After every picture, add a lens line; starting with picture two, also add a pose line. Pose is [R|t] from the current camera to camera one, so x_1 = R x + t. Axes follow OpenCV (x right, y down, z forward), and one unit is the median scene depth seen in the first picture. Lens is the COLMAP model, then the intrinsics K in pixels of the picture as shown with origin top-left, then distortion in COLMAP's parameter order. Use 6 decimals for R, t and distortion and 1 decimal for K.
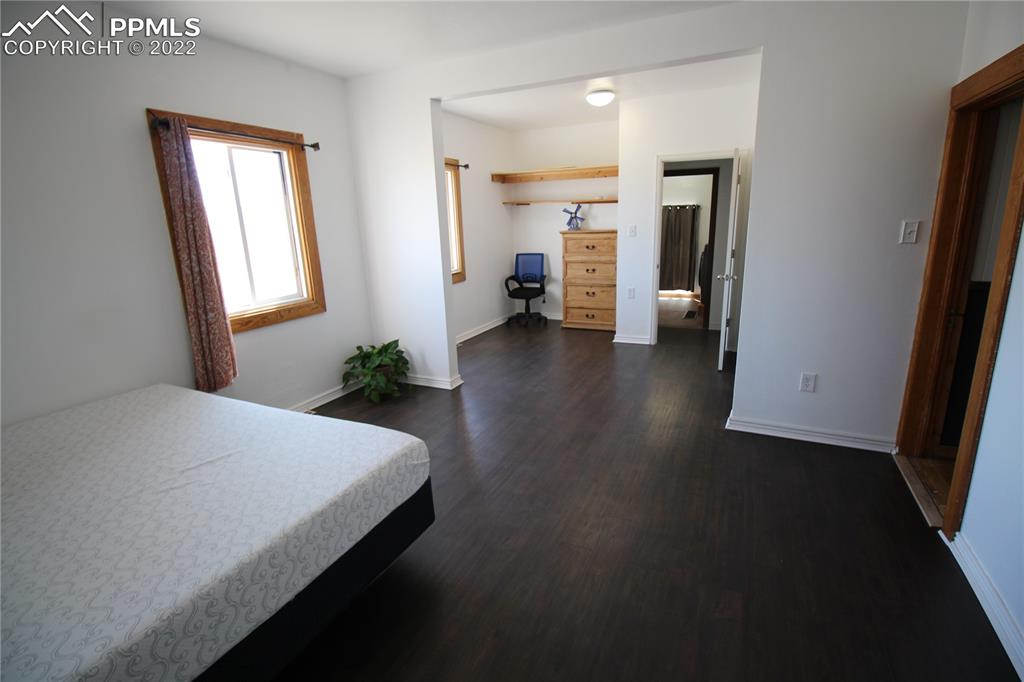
lens RADIAL K [[473.7, 0, 518.1], [0, 473.7, 331.3], [0, 0, 1]] dist [0.002385, -0.014550]
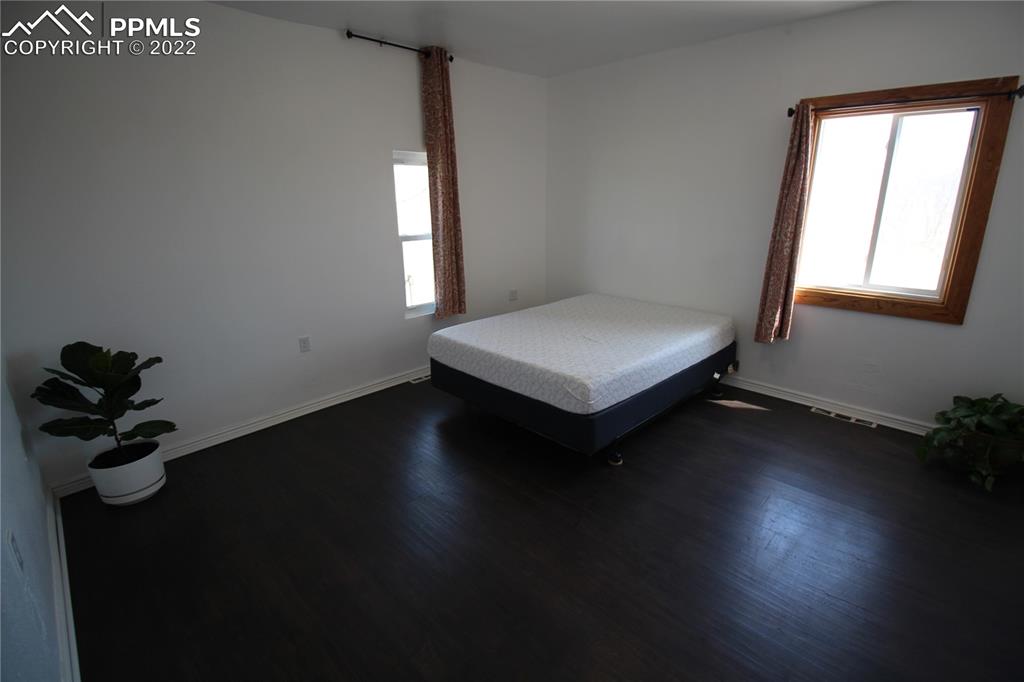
lens RADIAL K [[473.7, 0, 518.1], [0, 473.7, 331.3], [0, 0, 1]] dist [0.002385, -0.014550]
pose [[-0.330110, 0.291205, -0.897901, 0.431017], [-0.203711, 0.906832, 0.368995, -0.147464], [0.921699, 0.304722, -0.240033, 0.503155]]
